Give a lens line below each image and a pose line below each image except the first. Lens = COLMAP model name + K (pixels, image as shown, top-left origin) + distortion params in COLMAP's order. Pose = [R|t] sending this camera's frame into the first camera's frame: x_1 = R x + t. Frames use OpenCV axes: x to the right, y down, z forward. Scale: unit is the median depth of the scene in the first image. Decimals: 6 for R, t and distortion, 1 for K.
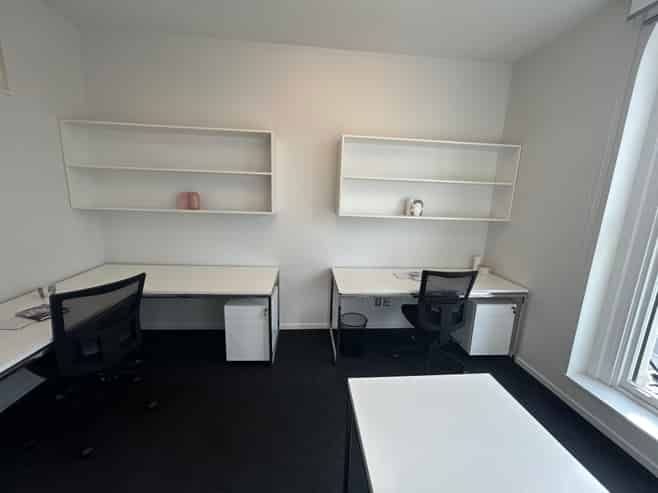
lens RADIAL K [[264.4, 0, 330.0], [0, 264.4, 244.1], [0, 0, 1]] dist [-0.000577, -0.000269]
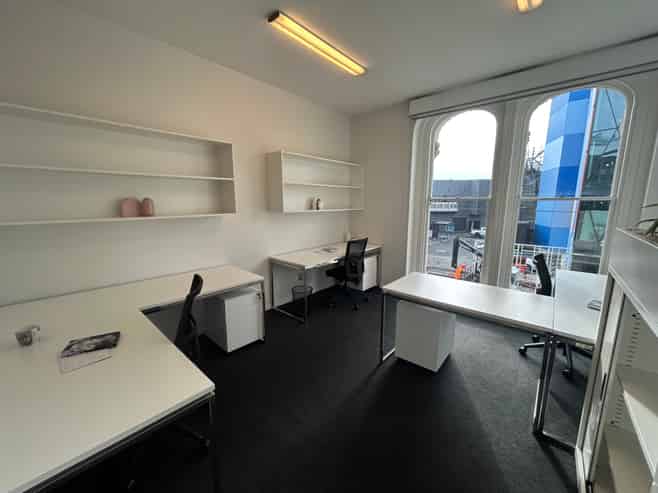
lens RADIAL K [[264.4, 0, 330.0], [0, 264.4, 244.1], [0, 0, 1]] dist [-0.000577, -0.000269]
pose [[0.716216, -0.149933, 0.681583, -0.722848], [0.155278, 0.986404, 0.053819, 0.011302], [-0.680385, 0.067289, 0.729759, -0.088559]]
